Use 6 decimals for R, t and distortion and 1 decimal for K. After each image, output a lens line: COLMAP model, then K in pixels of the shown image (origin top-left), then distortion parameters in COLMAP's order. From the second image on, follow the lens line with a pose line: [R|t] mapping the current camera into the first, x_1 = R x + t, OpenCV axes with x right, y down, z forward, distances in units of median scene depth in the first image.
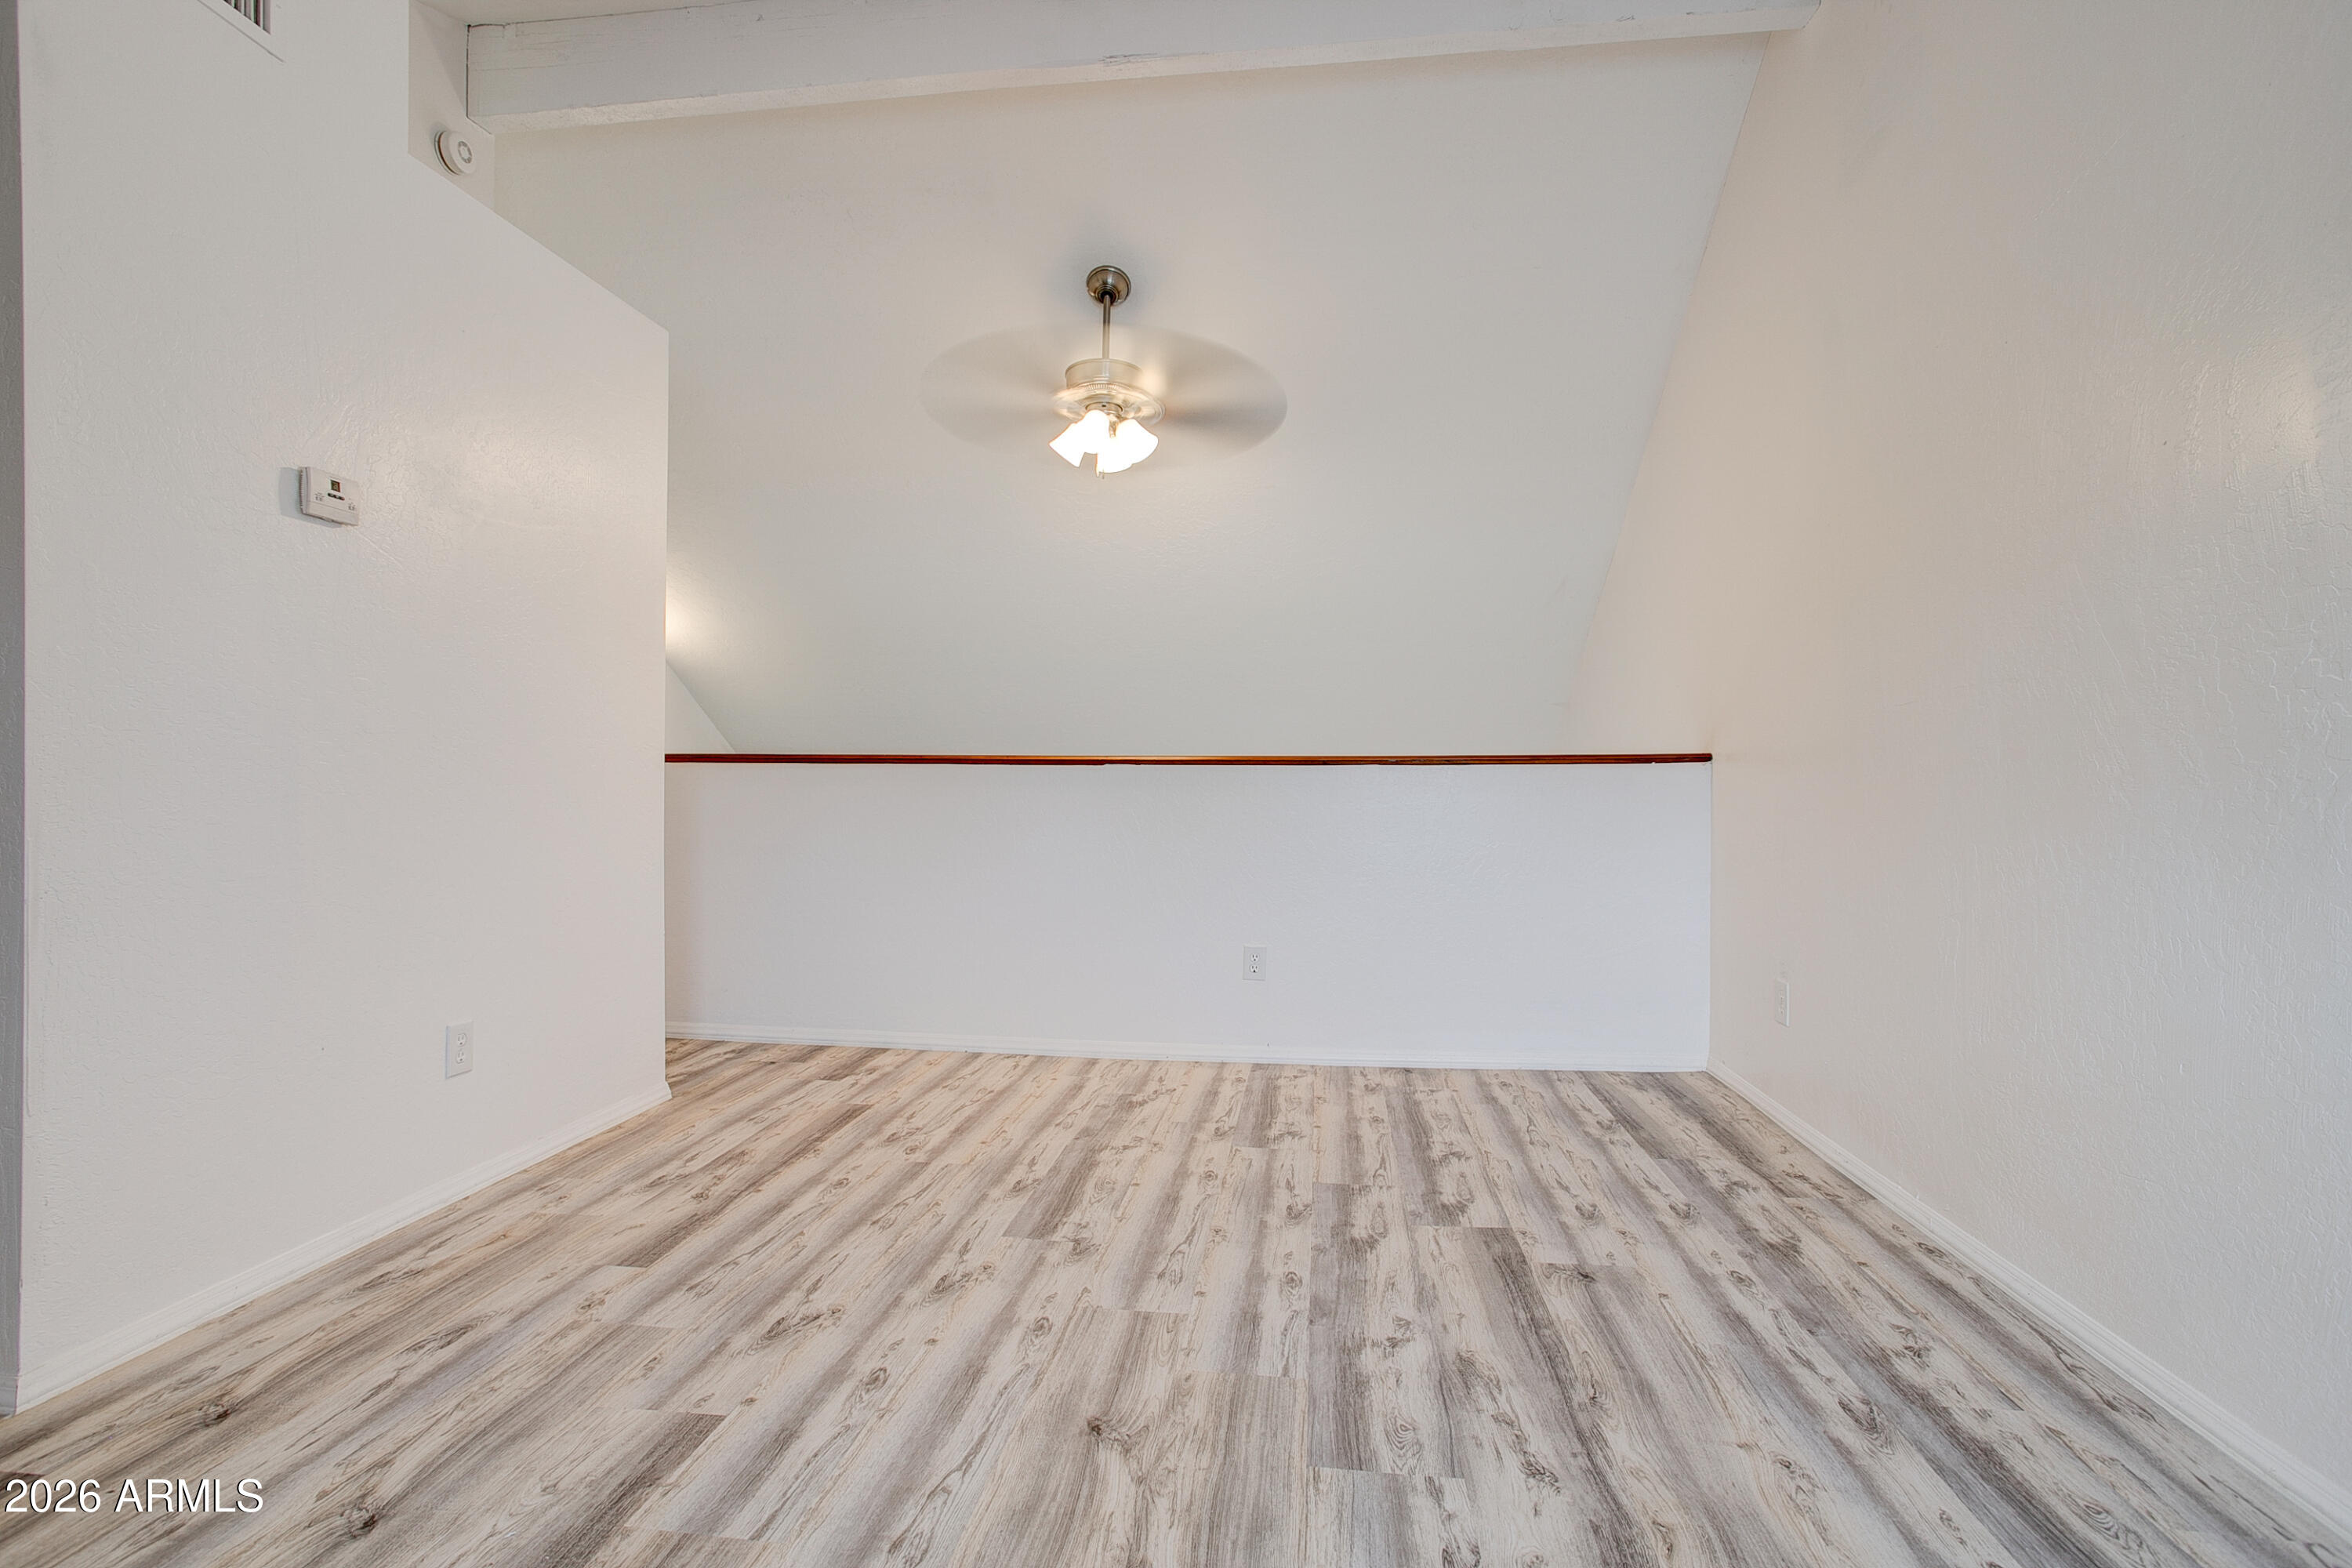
lens RADIAL K [[1143.6, 0, 1178.6], [0, 1143.6, 778.3], [0, 0, 1]] dist [-0.063045, 0.038024]
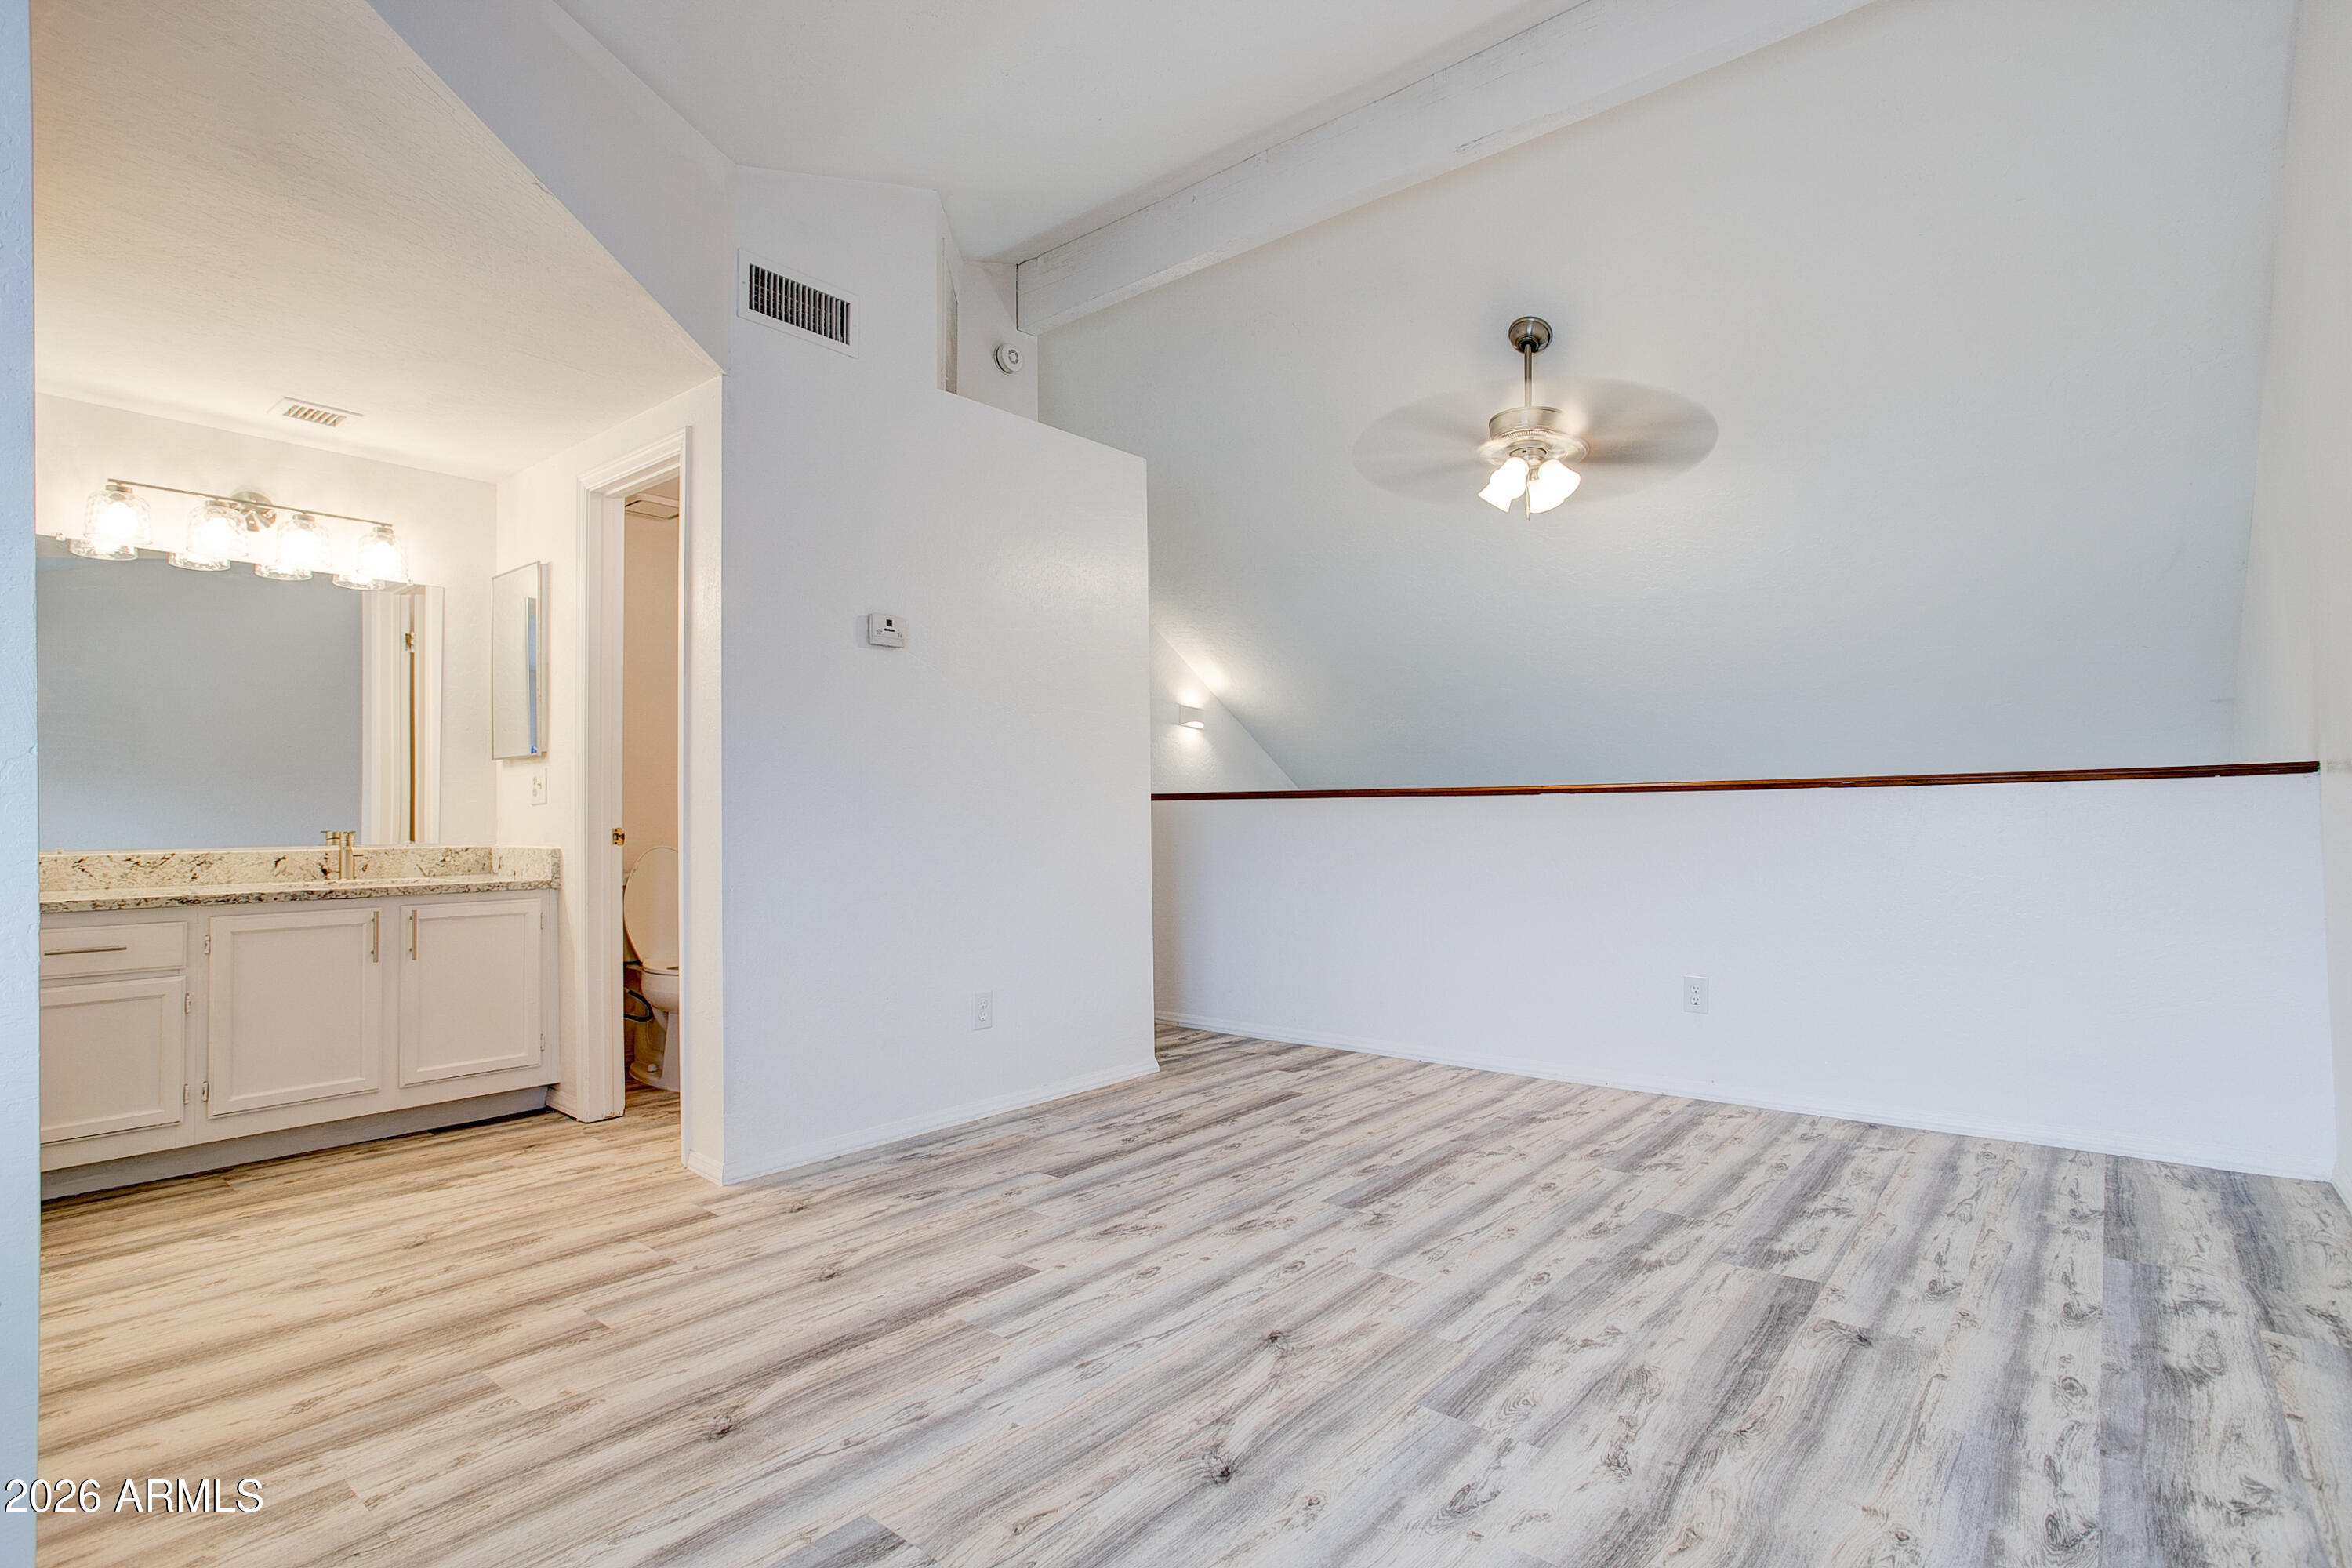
lens RADIAL K [[1143.6, 0, 1178.6], [0, 1143.6, 778.3], [0, 0, 1]] dist [-0.063045, 0.038024]
pose [[0.844479, -0.029860, -0.534755, 0.321441], [0.015866, 0.999401, -0.030750, 0.000393], [0.535353, 0.017483, 0.844447, -0.069729]]
